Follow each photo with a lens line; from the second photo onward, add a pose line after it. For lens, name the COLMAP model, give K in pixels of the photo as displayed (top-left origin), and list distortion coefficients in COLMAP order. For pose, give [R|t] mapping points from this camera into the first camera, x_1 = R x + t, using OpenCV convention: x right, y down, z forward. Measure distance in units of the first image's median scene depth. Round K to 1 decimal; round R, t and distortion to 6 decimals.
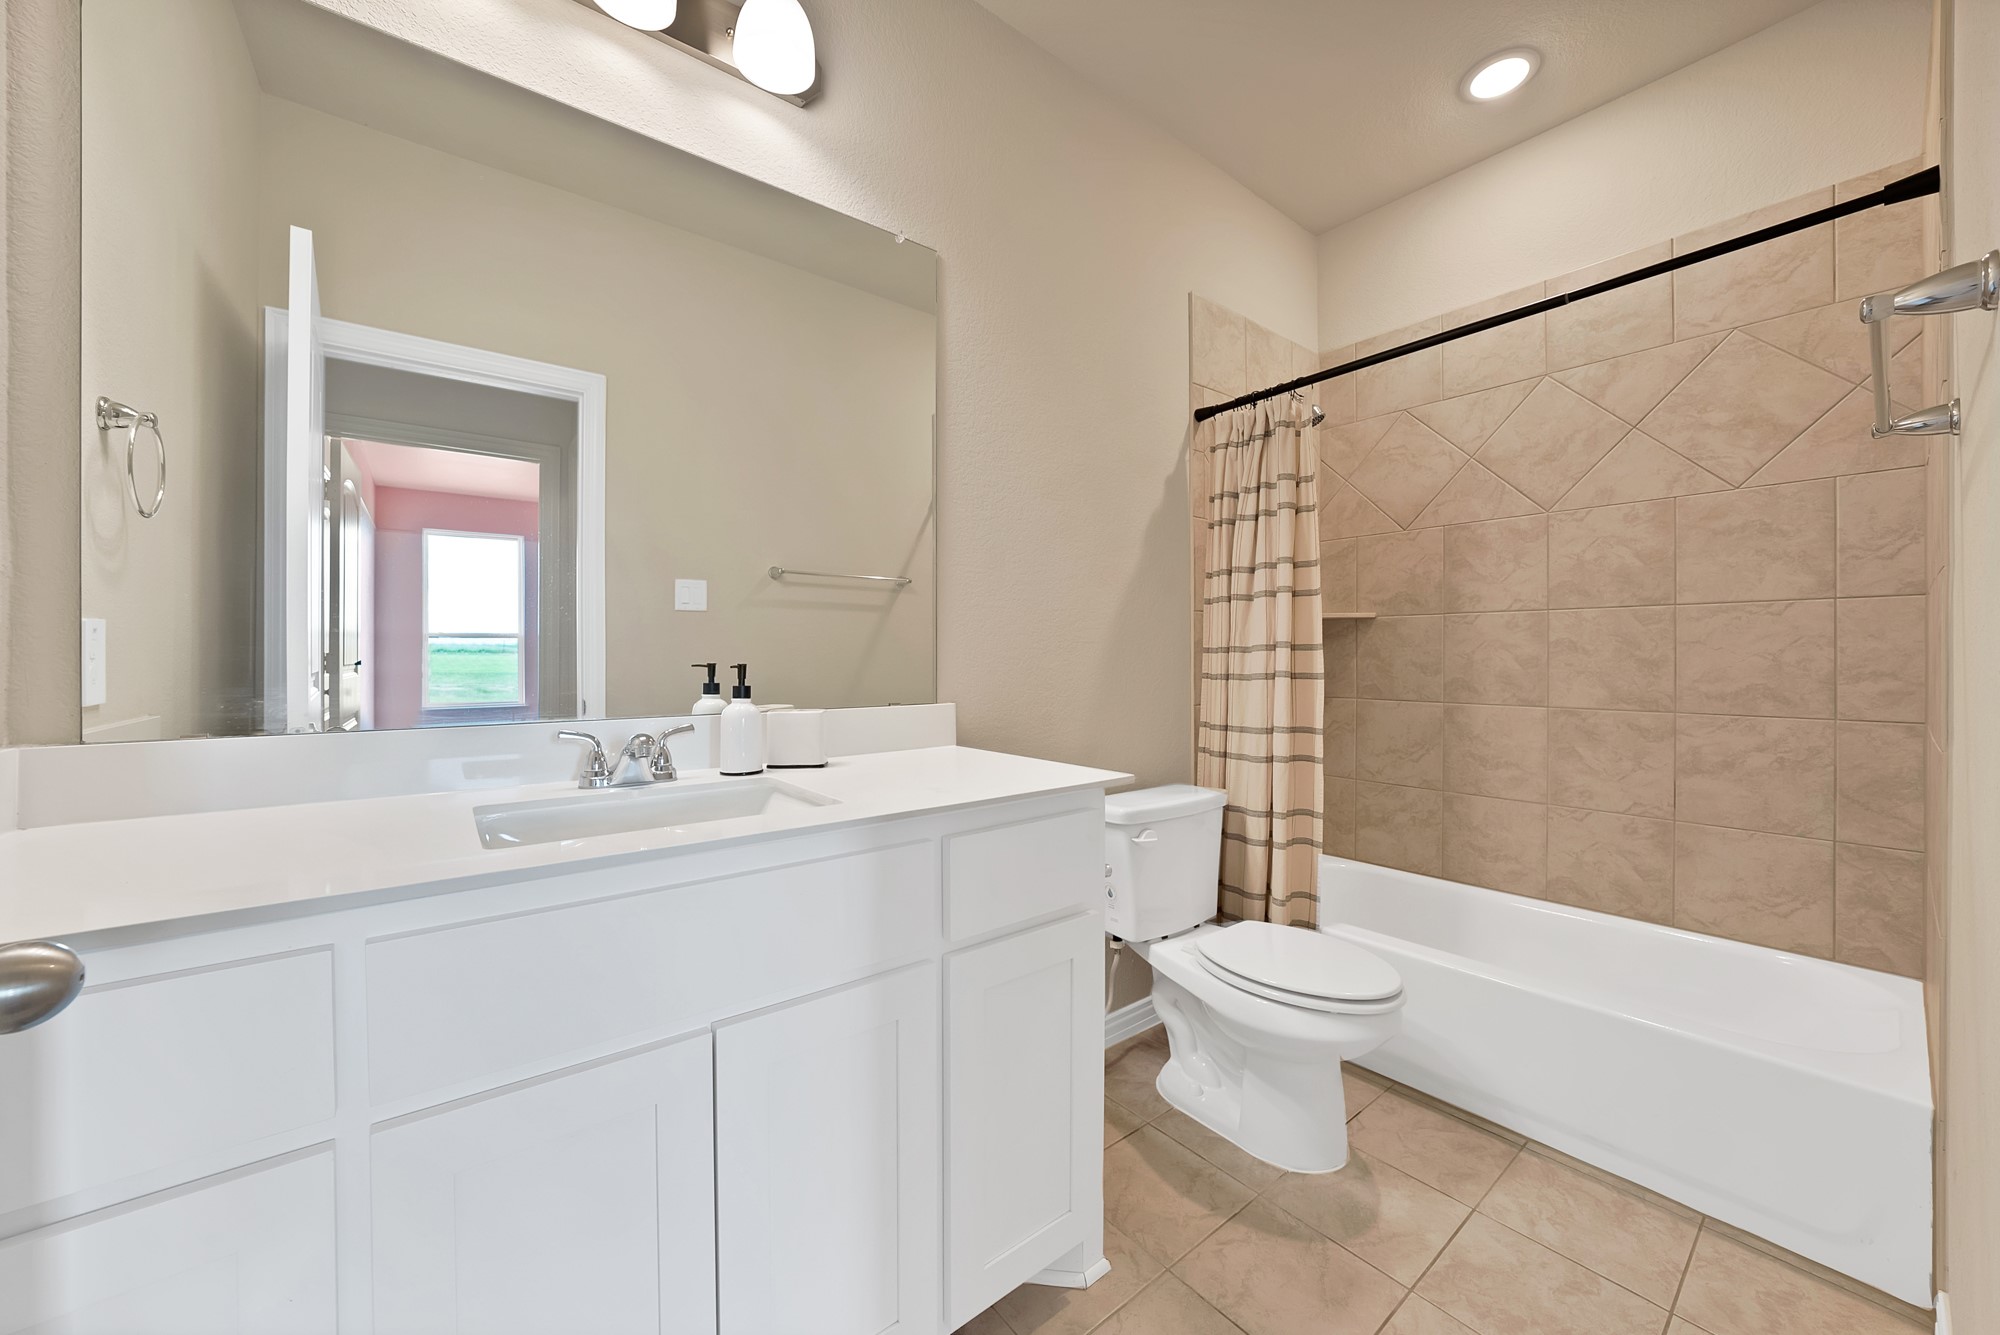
lens RADIAL K [[716.8, 0, 1000.1], [0, 716.8, 656.9], [0, 0, 1]] dist [-0.017619, 0.000041]
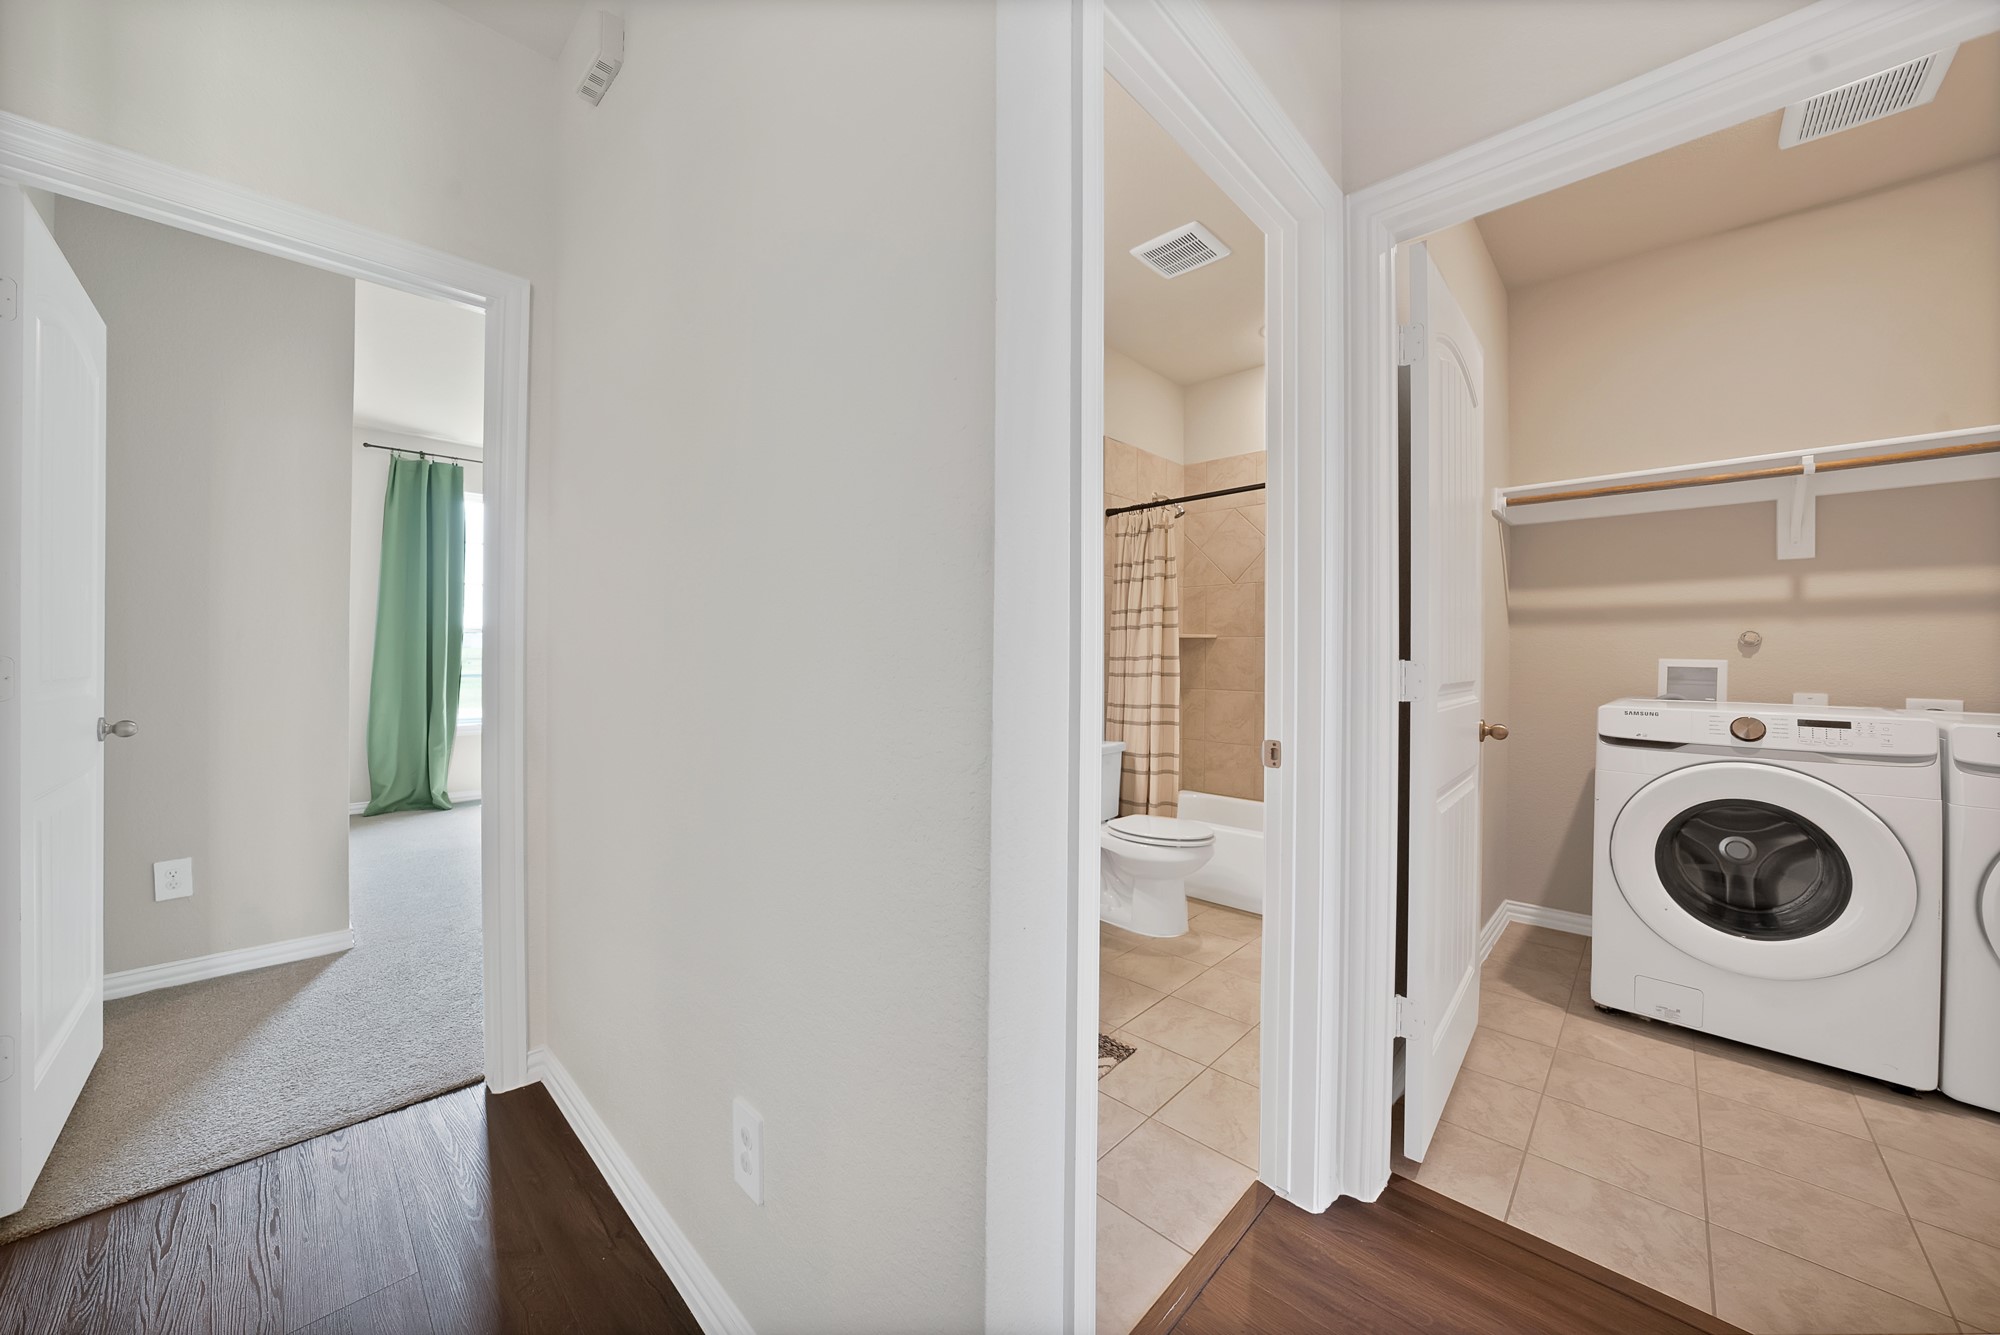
lens RADIAL K [[688.8, 0, 978.9], [0, 688.8, 661.9], [0, 0, 1]] dist [-0.001870, -0.000063]
pose [[0.994590, 0.004017, 0.103798, -0.190726], [-0.004618, 0.999974, 0.005544, -0.010302], [-0.103773, -0.005994, 0.994583, -0.572390]]
